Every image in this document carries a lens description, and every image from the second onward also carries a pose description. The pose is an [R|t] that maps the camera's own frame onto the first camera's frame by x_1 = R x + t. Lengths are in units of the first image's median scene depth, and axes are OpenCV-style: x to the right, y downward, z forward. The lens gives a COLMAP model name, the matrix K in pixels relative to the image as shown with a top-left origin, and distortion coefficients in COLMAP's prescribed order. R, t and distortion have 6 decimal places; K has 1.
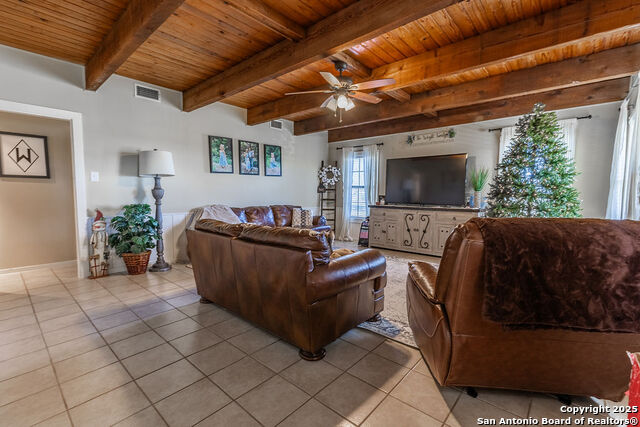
lens RADIAL K [[291.1, 0, 320.5], [0, 291.1, 214.4], [0, 0, 1]] dist [0.005754, -0.002310]
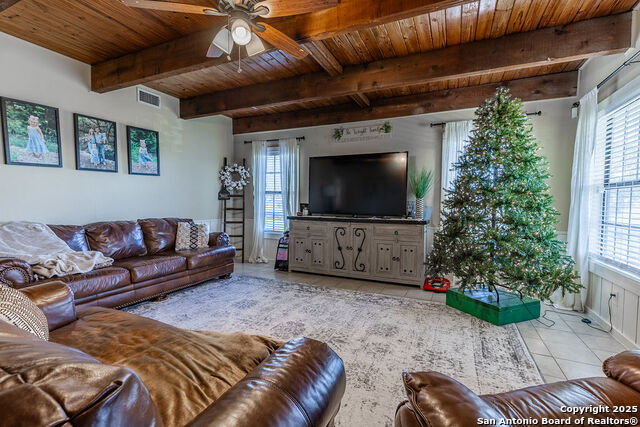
lens RADIAL K [[291.1, 0, 319.3], [0, 291.1, 213.7], [0, 0, 1]] dist [0.005754, -0.002310]
pose [[0.959957, -0.012619, 0.279864, 0.034927], [0.020176, 0.999505, -0.024139, -0.020666], [-0.279421, 0.028818, 0.959736, 0.270783]]
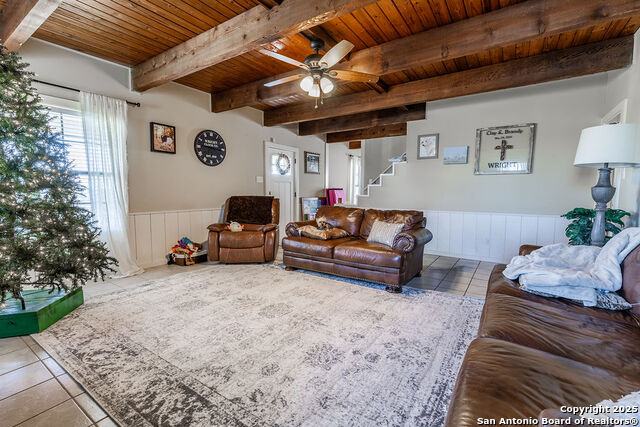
lens RADIAL K [[291.1, 0, 319.8], [0, 291.1, 215.1], [0, 0, 1]] dist [0.005754, -0.002310]
pose [[-0.992323, -0.004988, -0.123571, 0.113789], [-0.023795, 0.988218, 0.151190, -0.091630], [0.121361, 0.152970, -0.980751, 1.340359]]
